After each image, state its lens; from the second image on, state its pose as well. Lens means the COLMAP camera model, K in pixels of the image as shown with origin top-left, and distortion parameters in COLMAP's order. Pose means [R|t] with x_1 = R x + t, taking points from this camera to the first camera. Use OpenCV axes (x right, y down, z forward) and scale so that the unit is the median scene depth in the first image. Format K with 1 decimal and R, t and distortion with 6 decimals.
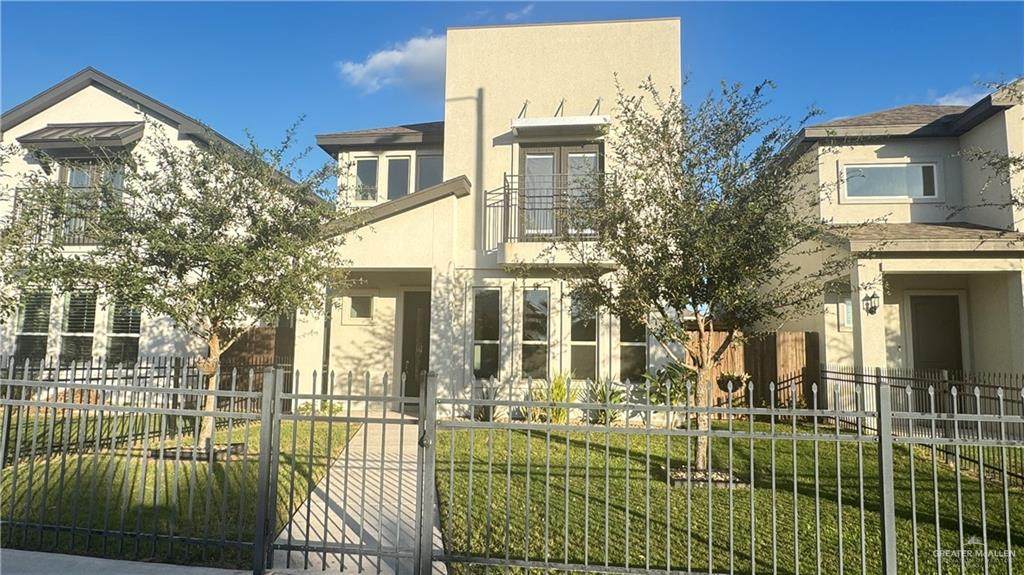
lens RADIAL K [[642.7, 0, 509.2], [0, 642.7, 291.6], [0, 0, 1]] dist [0.007864, 0.000243]
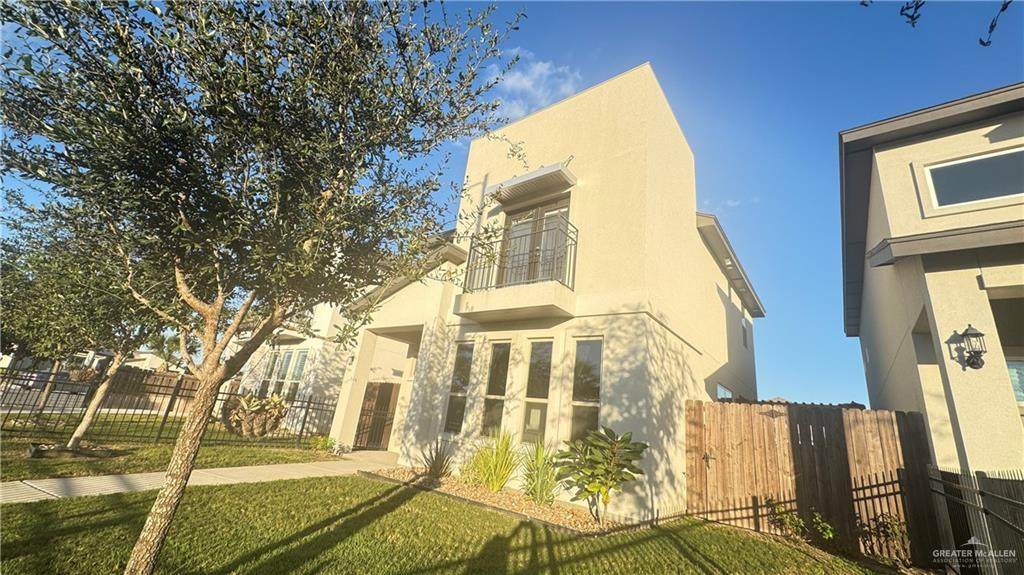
lens RADIAL K [[406.2, 0, 510.2], [0, 406.2, 288.1], [0, 0, 1]] dist [0.007090, -0.000178]
pose [[0.857381, -0.080673, -0.508321, 0.382105], [-0.049203, 0.970269, -0.236976, 0.065800], [0.512325, 0.228190, 0.827920, 0.471079]]
